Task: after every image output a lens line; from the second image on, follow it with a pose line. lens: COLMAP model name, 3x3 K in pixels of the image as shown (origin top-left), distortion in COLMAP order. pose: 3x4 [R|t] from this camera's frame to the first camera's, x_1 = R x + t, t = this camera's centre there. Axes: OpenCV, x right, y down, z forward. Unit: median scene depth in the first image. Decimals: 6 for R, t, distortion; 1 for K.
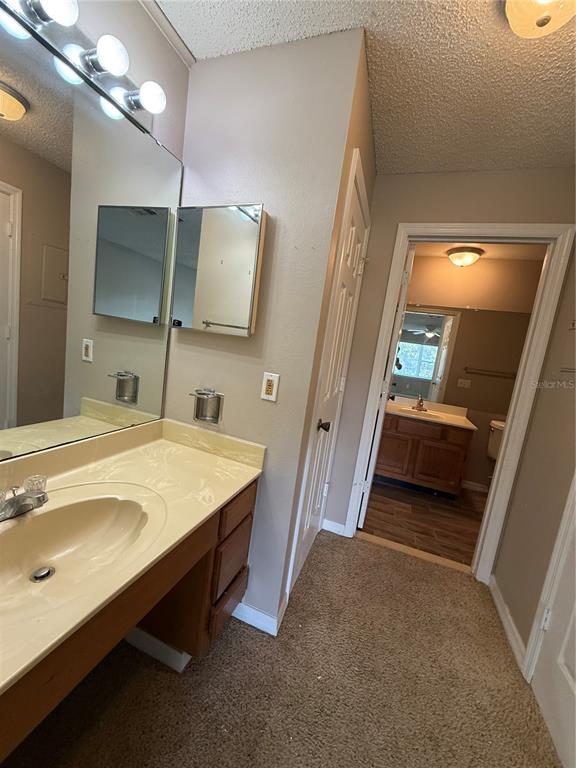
lens RADIAL K [[306.7, 0, 287.4], [0, 306.7, 383.3], [0, 0, 1]] dist [-0.001482, 0.000573]
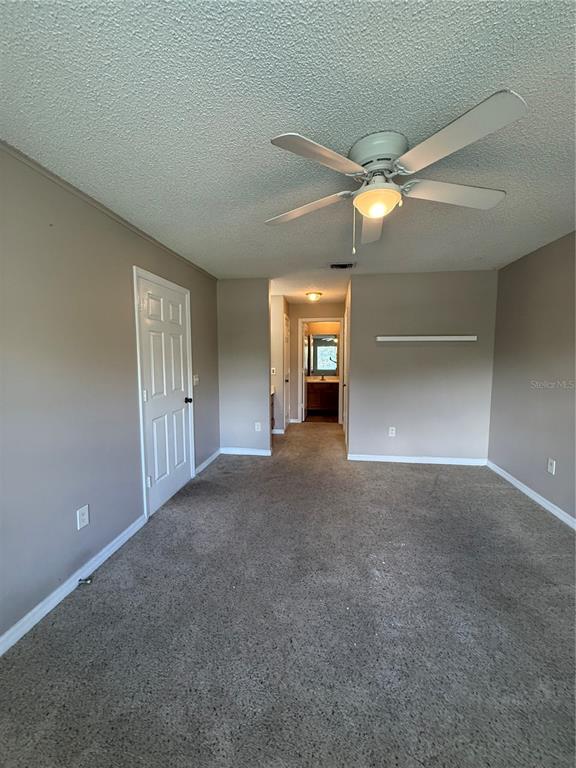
lens RADIAL K [[306.7, 0, 287.6], [0, 306.7, 383.8], [0, 0, 1]] dist [-0.001482, 0.000573]
pose [[0.967343, -0.156978, 0.199010, -0.416887], [0.162339, 0.986676, -0.010810, 0.145124], [-0.194661, 0.042764, 0.979938, -1.778840]]
